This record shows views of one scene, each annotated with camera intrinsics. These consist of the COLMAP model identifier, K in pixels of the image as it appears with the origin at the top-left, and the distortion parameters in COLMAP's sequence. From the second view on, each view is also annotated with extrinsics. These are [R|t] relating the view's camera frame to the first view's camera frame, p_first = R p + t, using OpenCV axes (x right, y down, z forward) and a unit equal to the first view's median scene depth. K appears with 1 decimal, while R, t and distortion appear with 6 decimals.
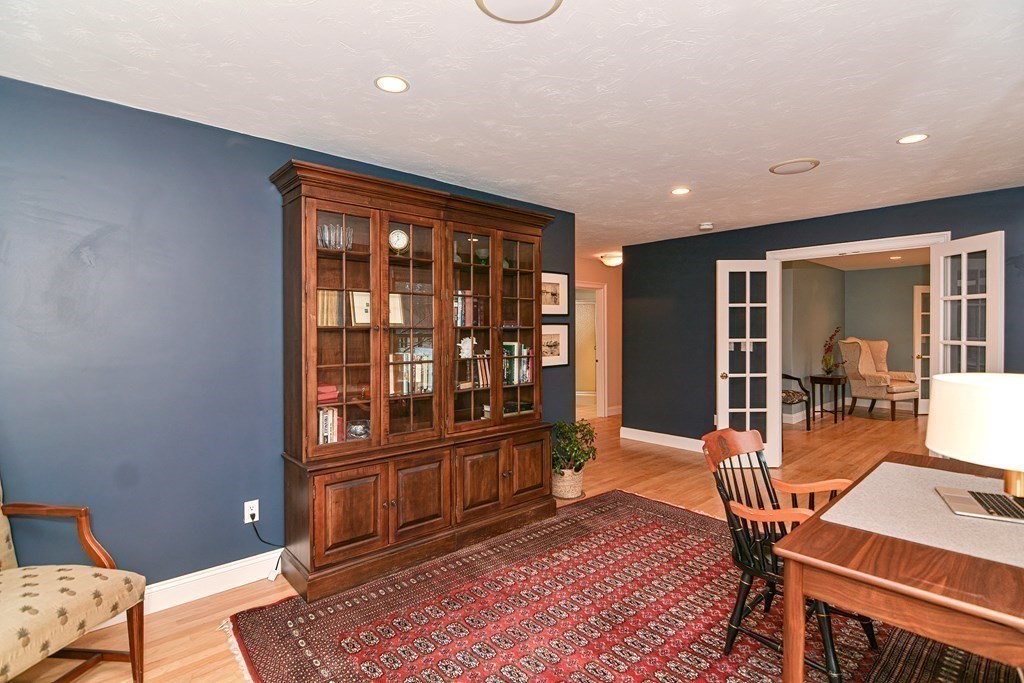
lens RADIAL K [[493.0, 0, 515.3], [0, 493.0, 338.2], [0, 0, 1]] dist [-0.001392, 0.000029]
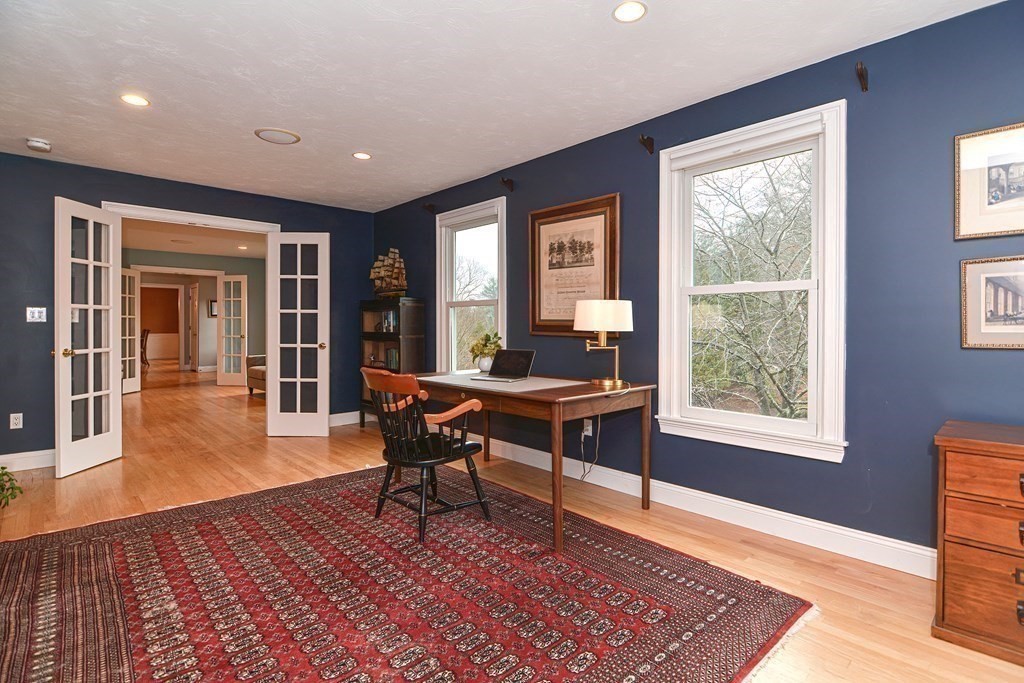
lens RADIAL K [[493.9, 0, 512.3], [0, 493.9, 324.8], [0, 0, 1]] dist [0.025438, -0.000204]
pose [[0.020632, 0.000339, 0.999787, -0.499179], [0.008645, 0.999962, -0.000517, 0.060924], [-0.999750, 0.008654, 0.020628, 0.455112]]
